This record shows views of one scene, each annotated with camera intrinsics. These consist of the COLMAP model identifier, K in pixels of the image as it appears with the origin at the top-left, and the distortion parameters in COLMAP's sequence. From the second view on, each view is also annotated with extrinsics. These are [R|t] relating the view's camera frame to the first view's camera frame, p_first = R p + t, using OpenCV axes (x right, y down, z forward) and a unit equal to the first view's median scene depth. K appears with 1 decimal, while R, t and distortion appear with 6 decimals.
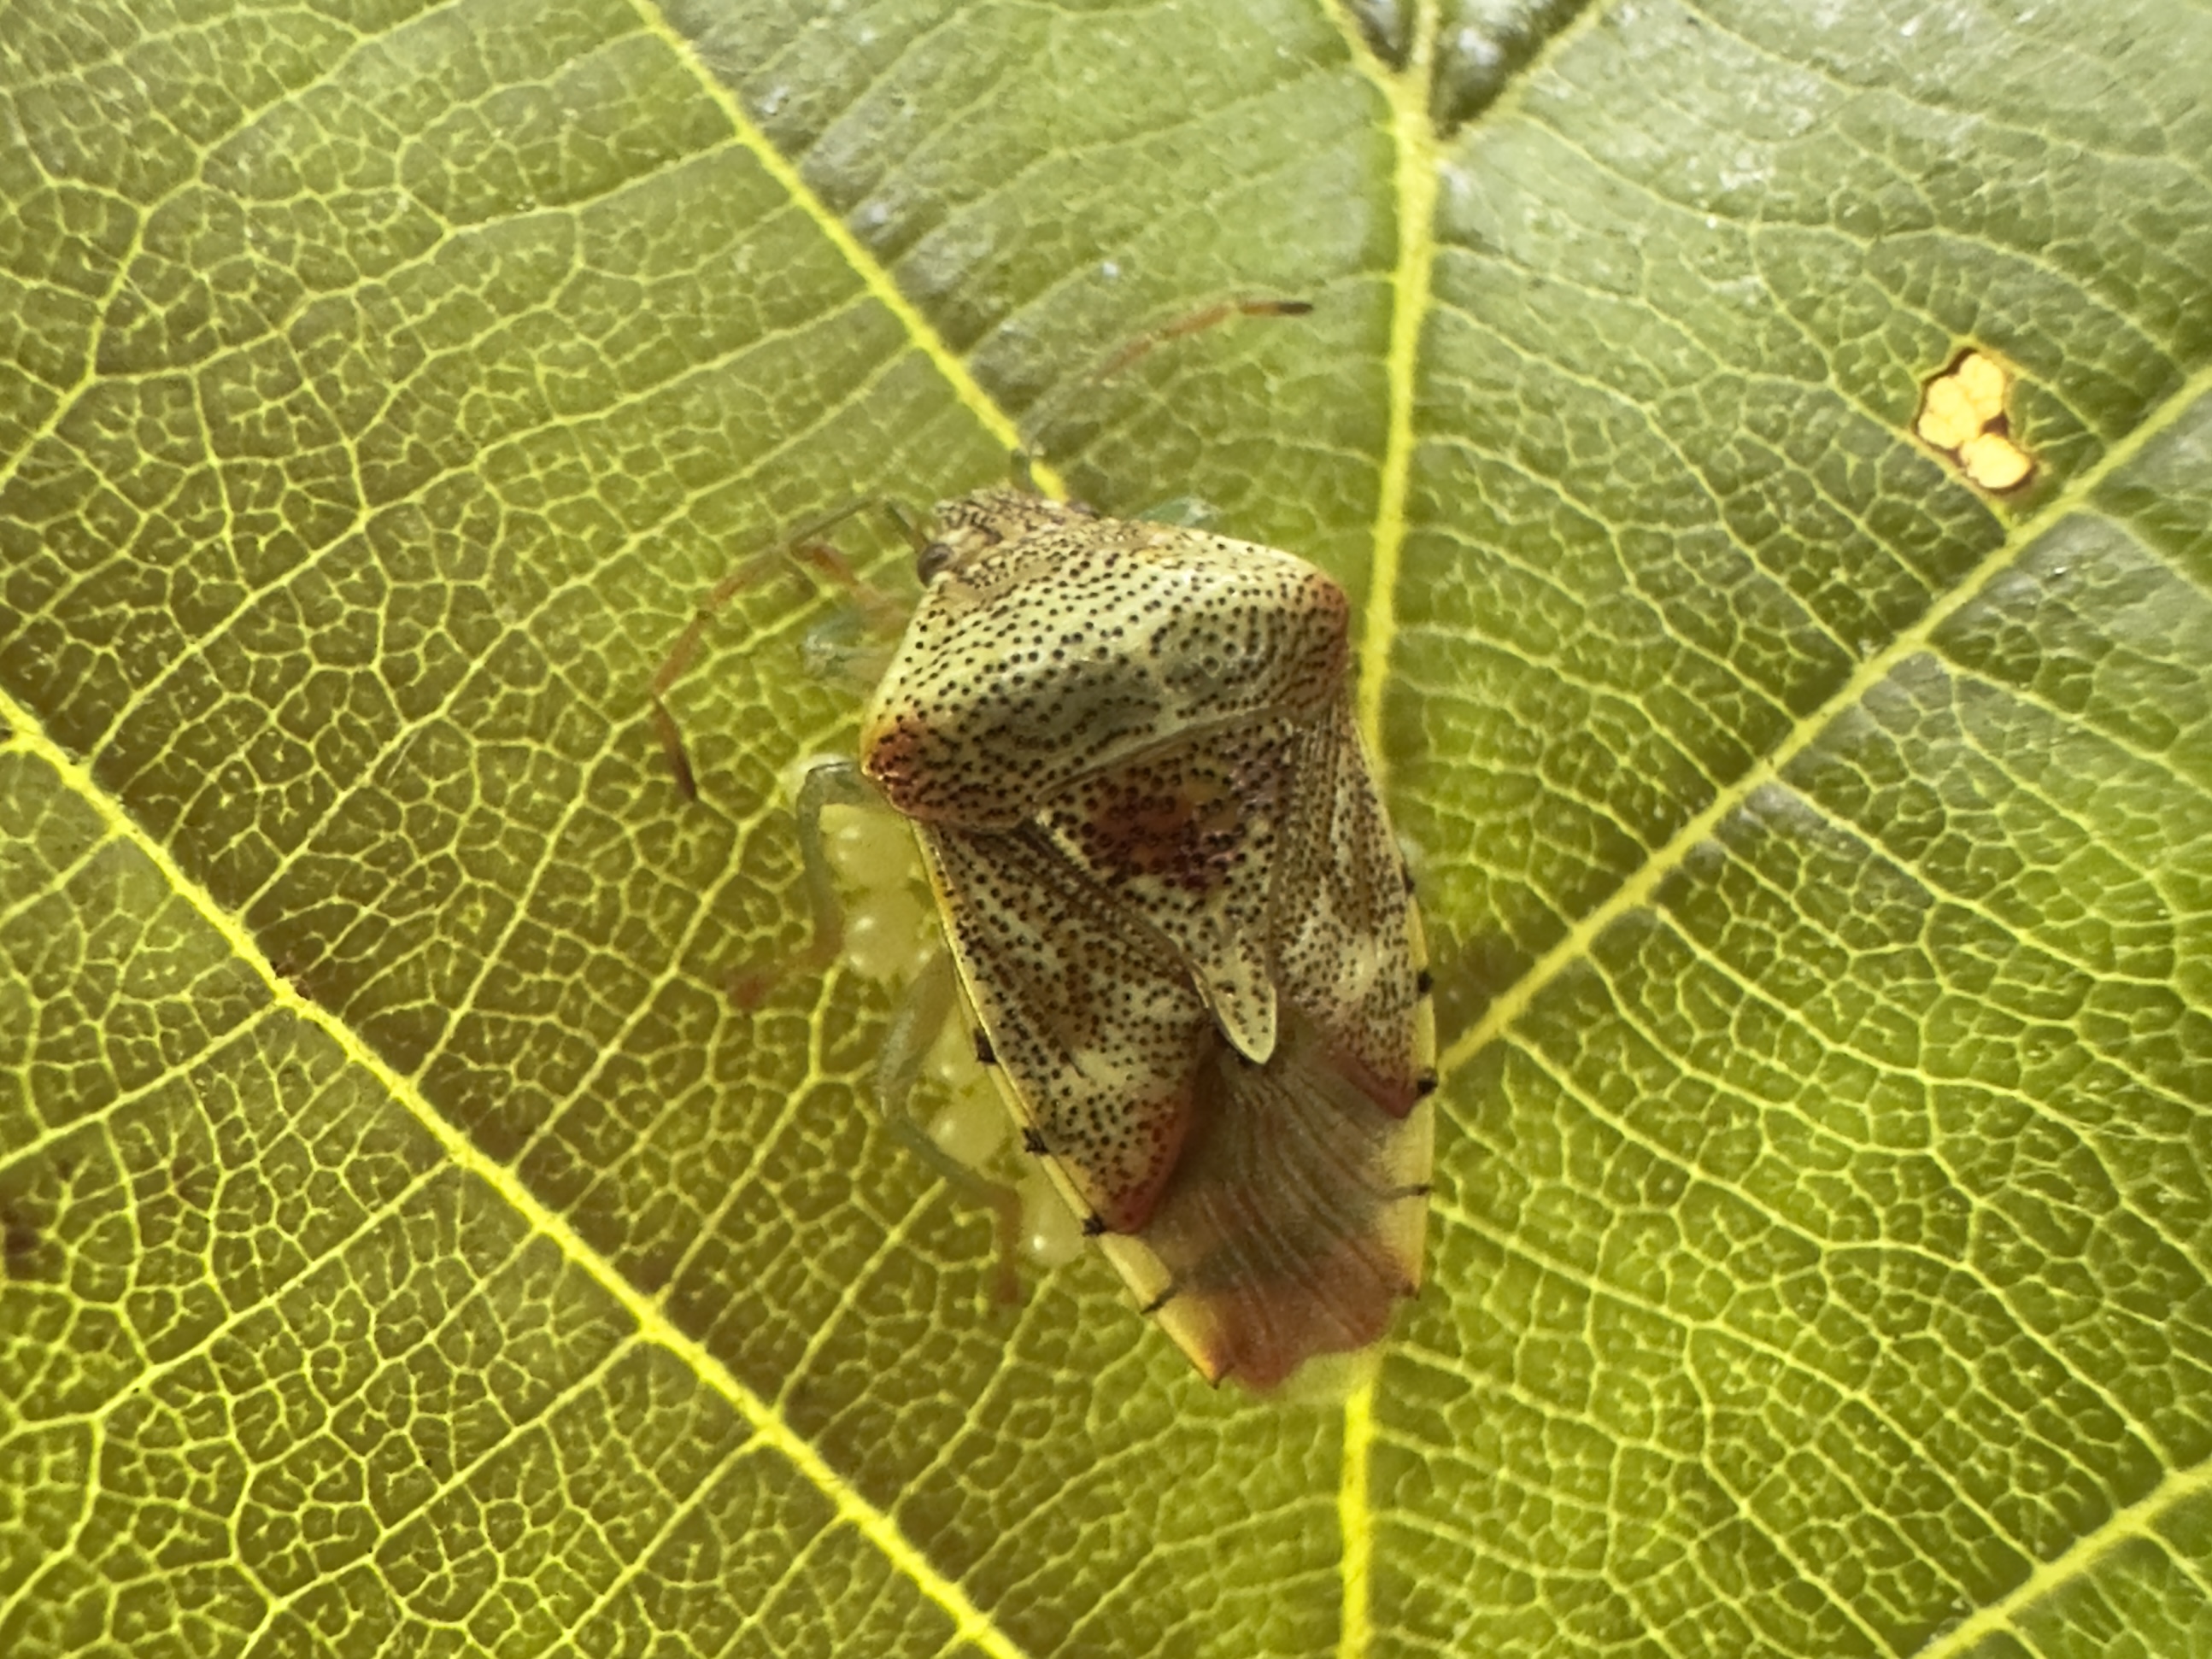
lens RADIAL K [[1543.7, 0, 1106.0], [0, 1543.7, 829.5], [0, 0, 1]] dist [0.021418, 0.002993]
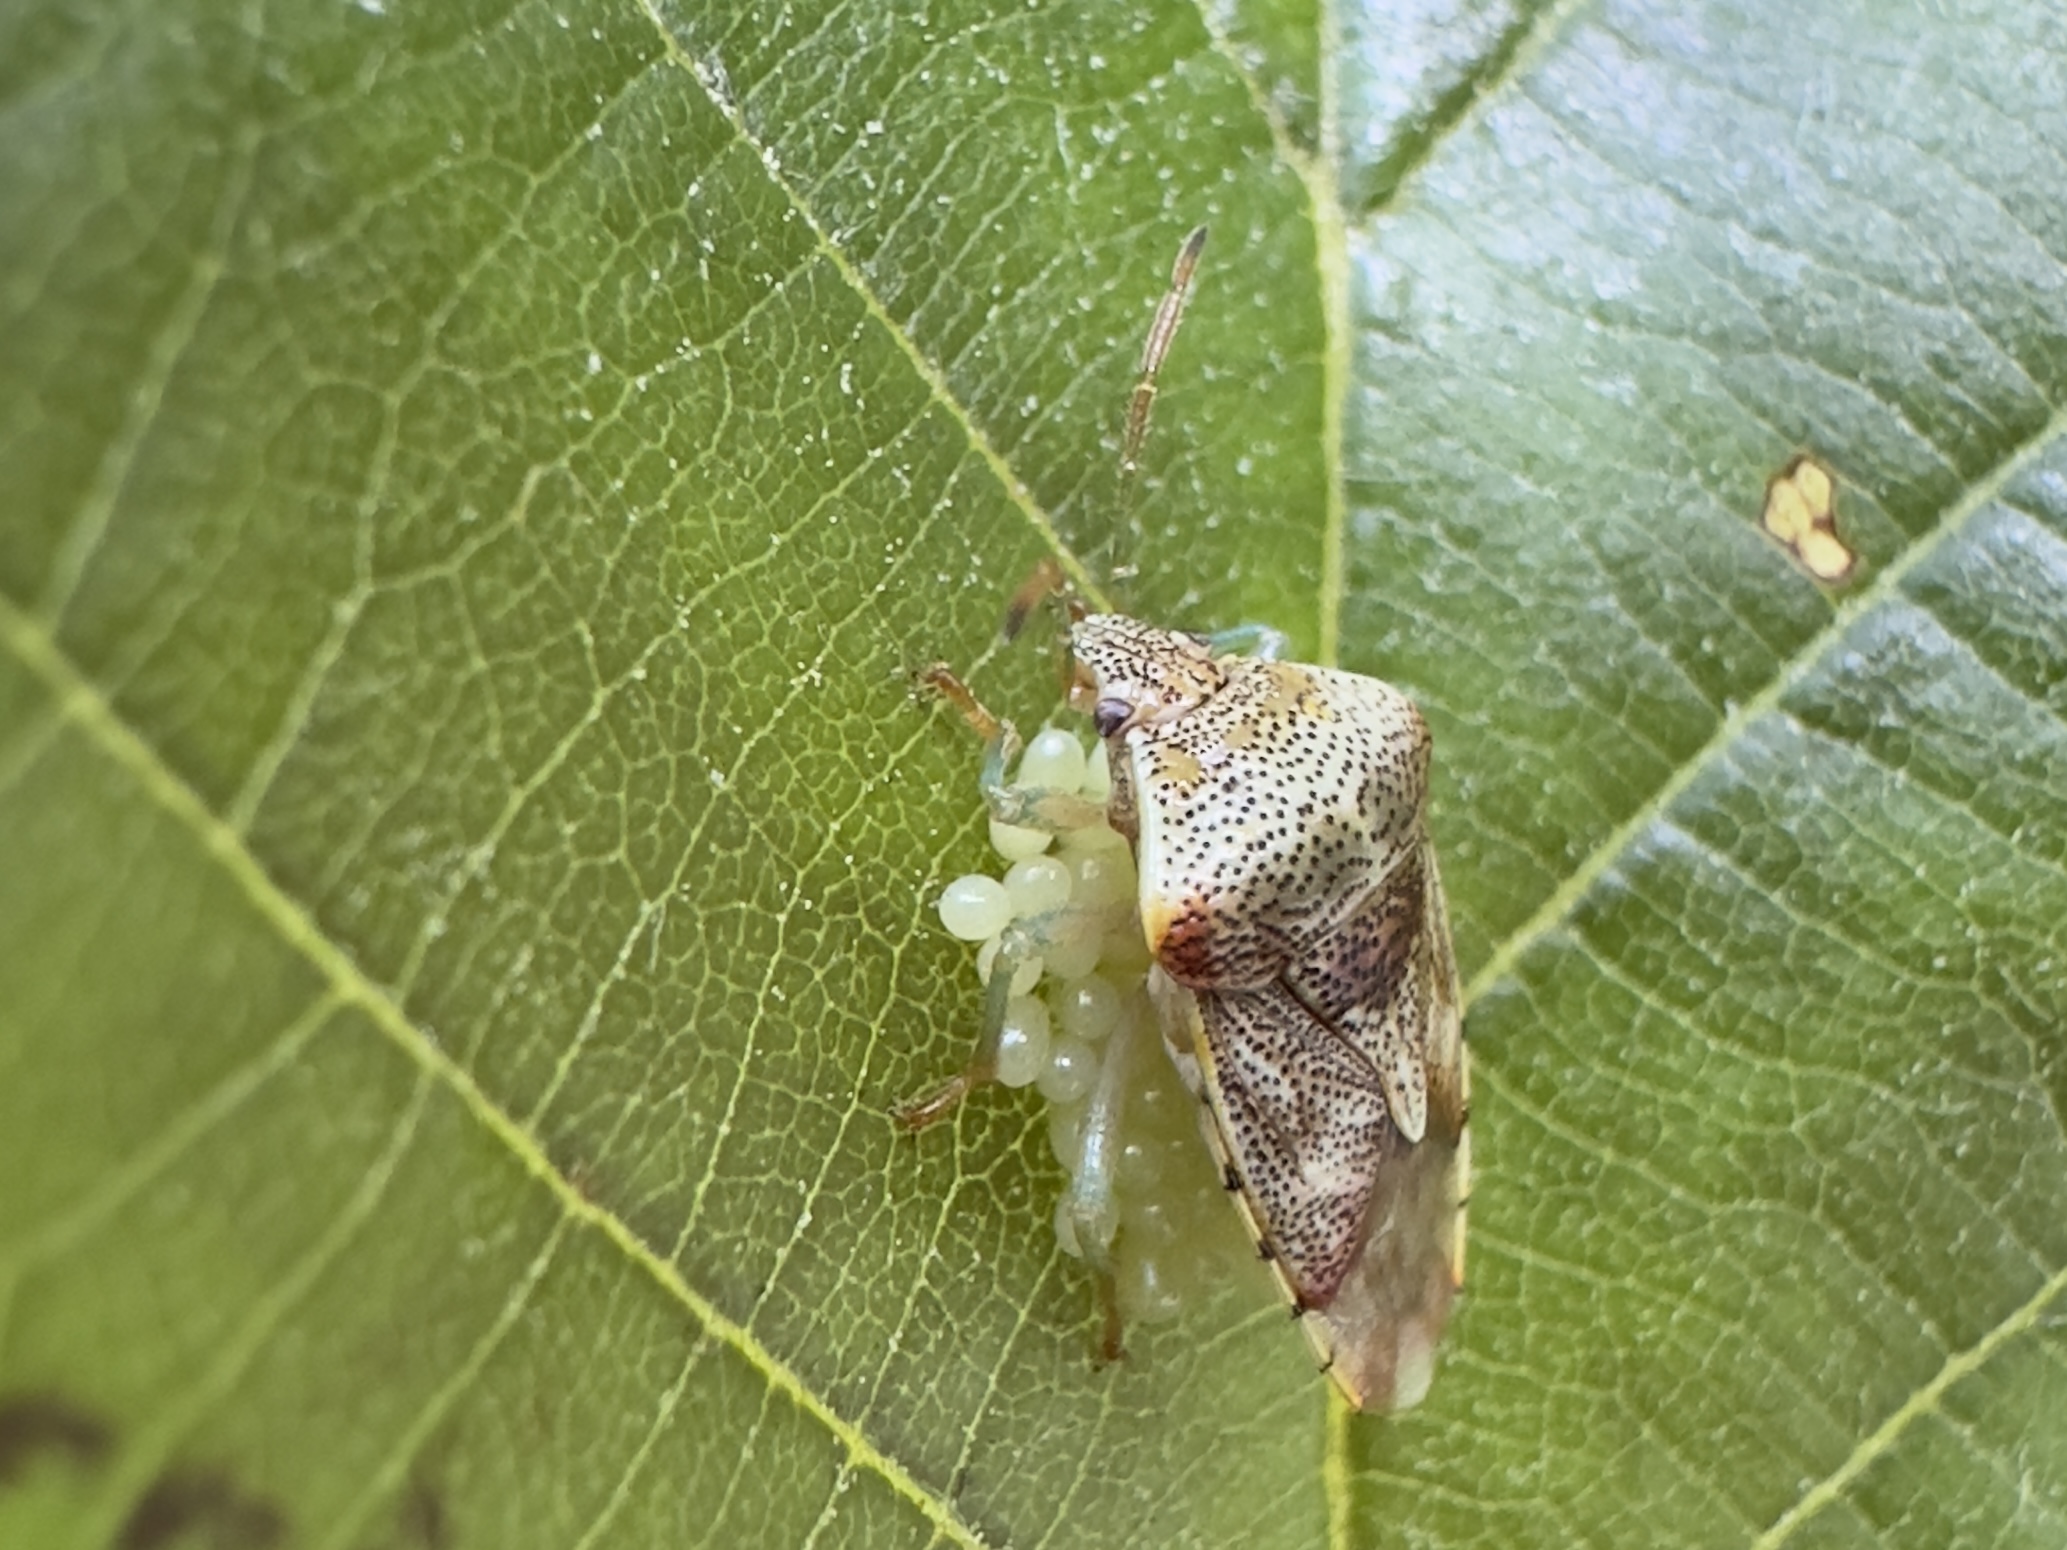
lens RADIAL K [[1540.4, 0, 1033.7], [0, 1540.4, 749.7], [0, 0, 1]] dist [0.050287, -0.002863]
pose [[0.963342, -0.031696, 0.266399, -0.363803], [0.018614, 0.998500, 0.051488, -0.164405], [-0.267631, -0.044642, 0.962487, -0.011838]]
